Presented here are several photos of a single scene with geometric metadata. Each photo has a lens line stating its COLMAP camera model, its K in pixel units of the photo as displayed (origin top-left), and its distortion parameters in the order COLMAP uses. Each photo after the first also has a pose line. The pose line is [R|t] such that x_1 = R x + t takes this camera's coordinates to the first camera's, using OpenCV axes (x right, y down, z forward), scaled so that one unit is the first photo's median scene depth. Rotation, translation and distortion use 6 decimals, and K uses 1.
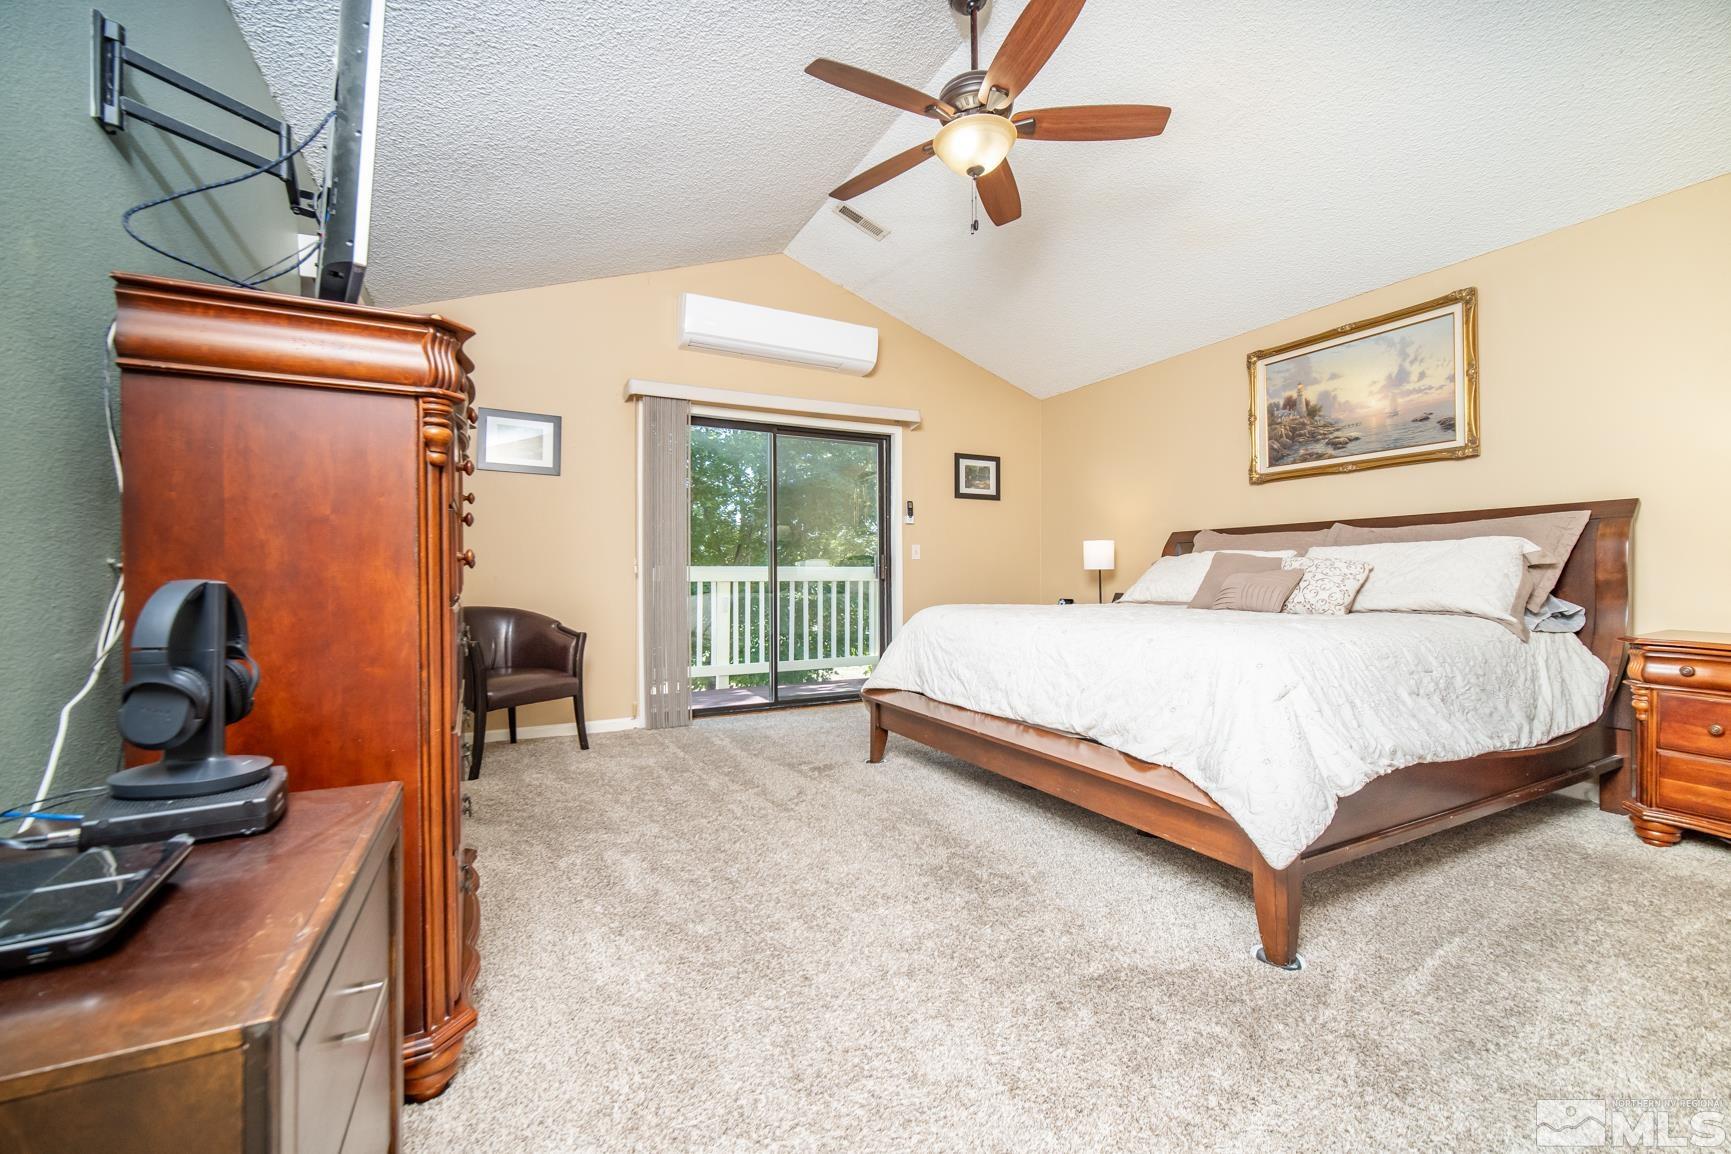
lens RADIAL K [[689.0, 0, 865.5], [0, 689.0, 577.0], [0, 0, 1]] dist [-0.003287, 0.000339]
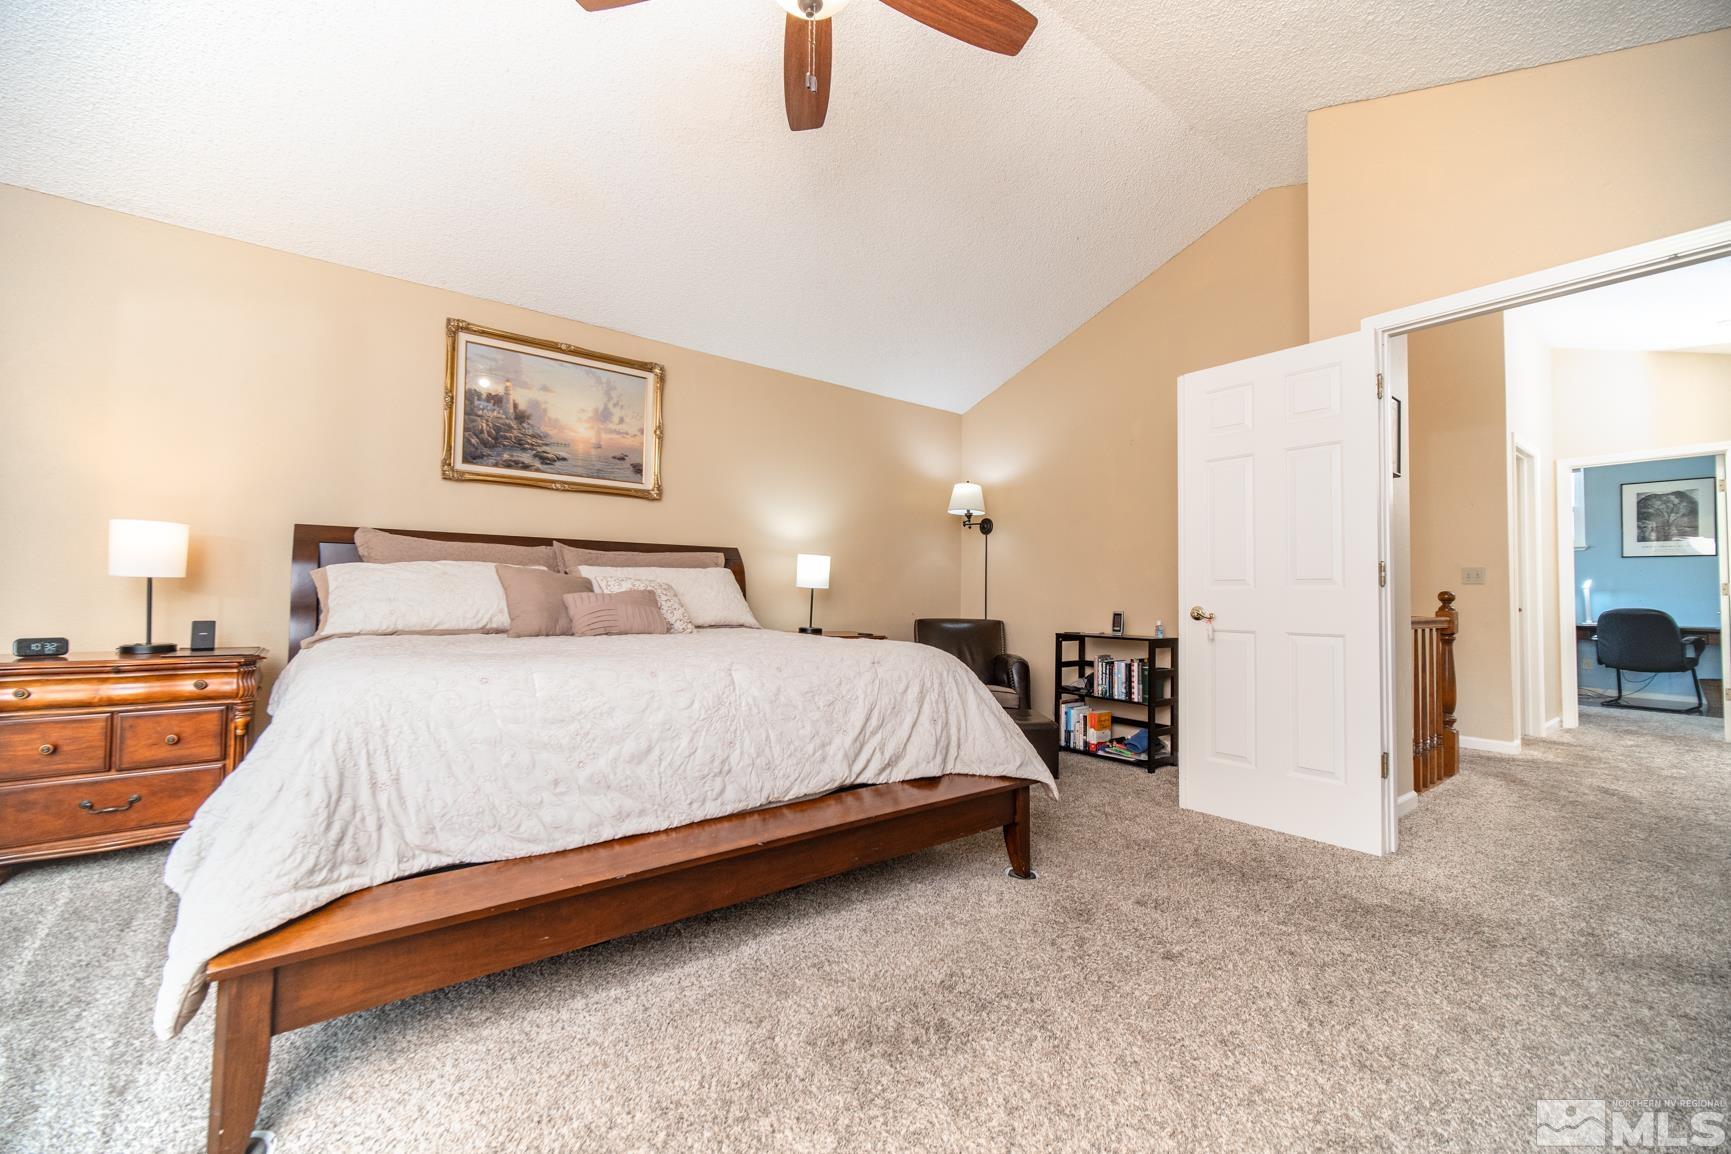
lens RADIAL K [[689.0, 0, 865.5], [0, 689.0, 577.0], [0, 0, 1]] dist [-0.003287, 0.000339]
pose [[-0.166168, 0.027236, 0.985721, -0.363894], [-0.014429, 0.999444, -0.030047, -0.003766], [-0.985992, -0.019216, -0.165683, 0.750785]]
